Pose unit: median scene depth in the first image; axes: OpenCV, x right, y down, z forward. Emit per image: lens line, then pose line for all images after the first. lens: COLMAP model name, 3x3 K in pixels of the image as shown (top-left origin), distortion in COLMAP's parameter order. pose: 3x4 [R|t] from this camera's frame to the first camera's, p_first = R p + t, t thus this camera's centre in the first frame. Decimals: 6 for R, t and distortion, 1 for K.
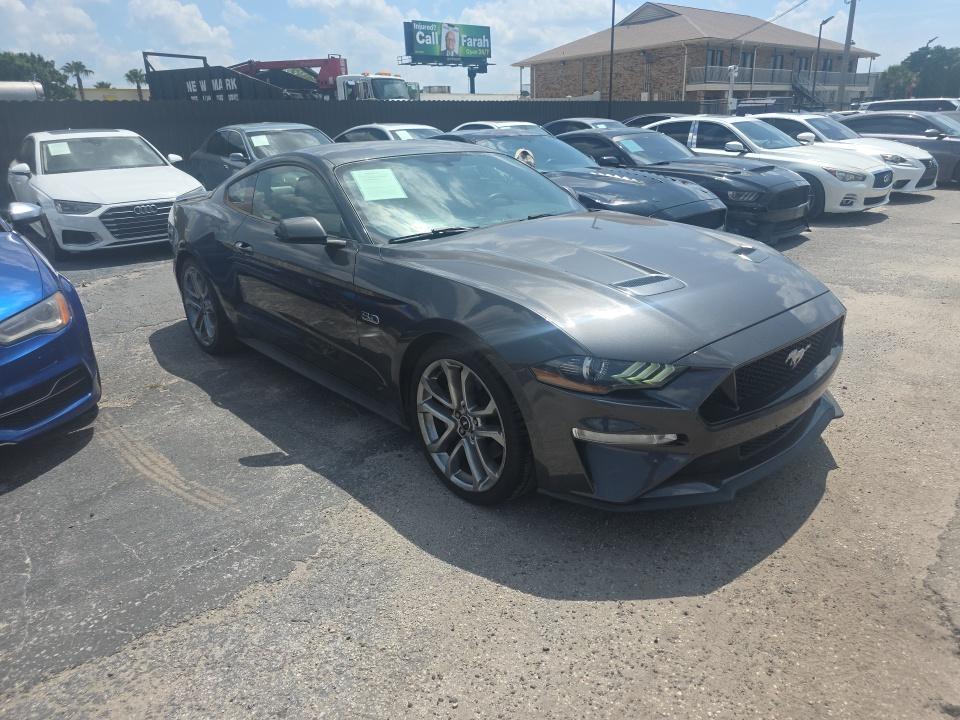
lens RADIAL K [[646.8, 0, 487.9], [0, 646.8, 364.8], [0, 0, 1]] dist [0.033384, -0.030352]
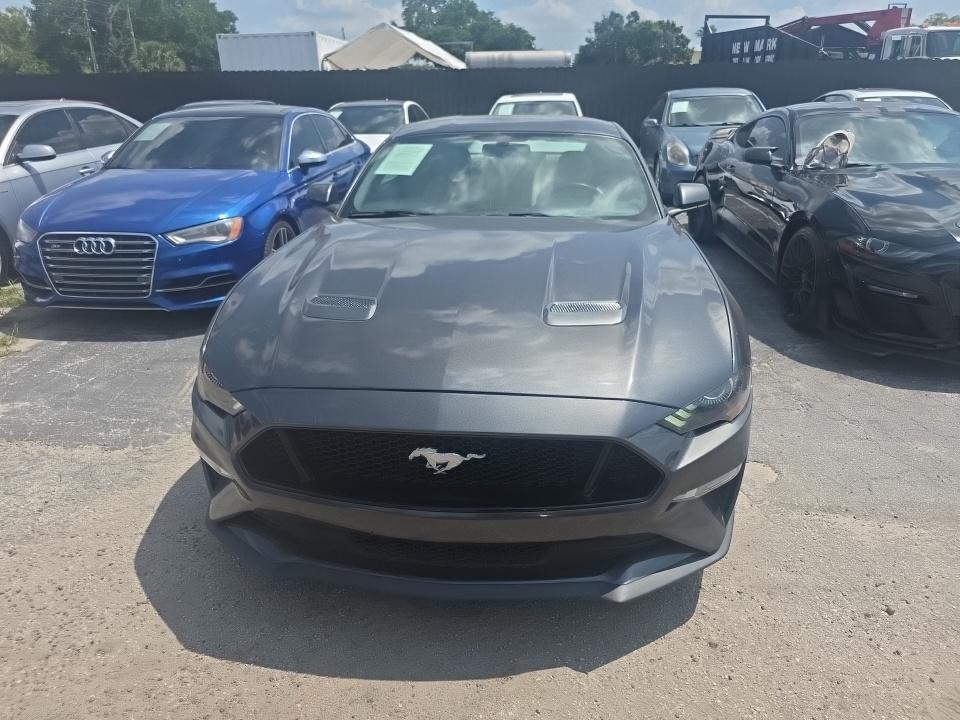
lens RADIAL K [[646.8, 0, 487.9], [0, 646.8, 364.8], [0, 0, 1]] dist [0.033384, -0.030352]
pose [[0.658526, 0.305348, -0.687827, 0.133688], [-0.268944, 0.949116, 0.163854, -0.033186], [0.702860, 0.077085, 0.707139, 0.076273]]
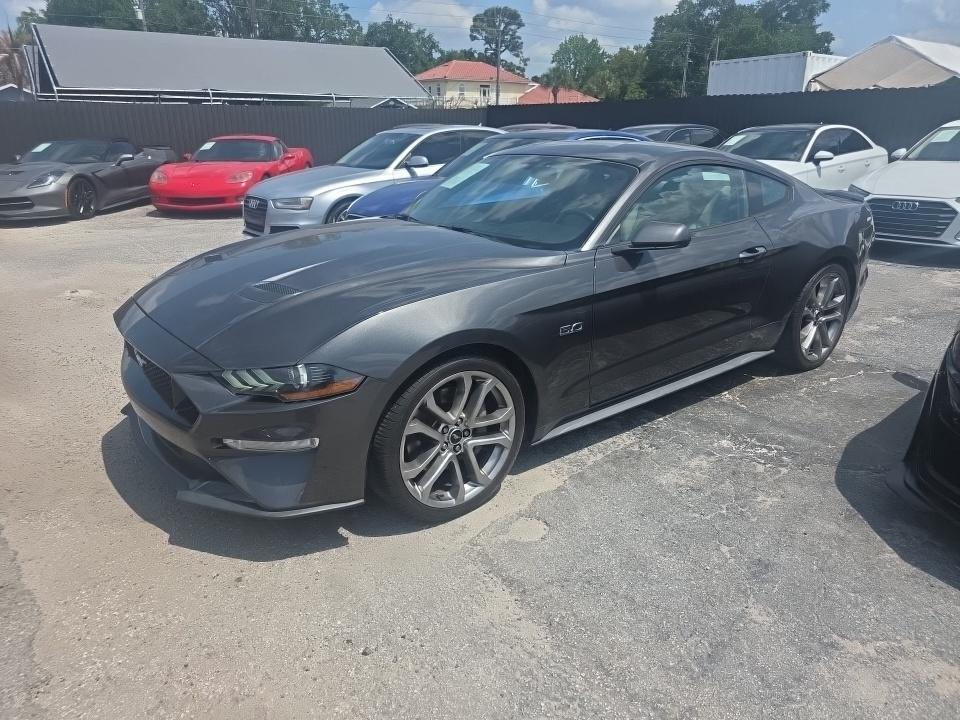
lens RADIAL K [[654.7, 0, 480.0], [0, 654.7, 360.0], [0, 0, 1]] dist [0.016206, -0.003058]
pose [[-0.094544, 0.360504, -0.927954, 0.198039], [-0.334403, 0.866467, 0.370687, -0.082631], [0.937676, 0.345357, 0.038635, 0.207248]]
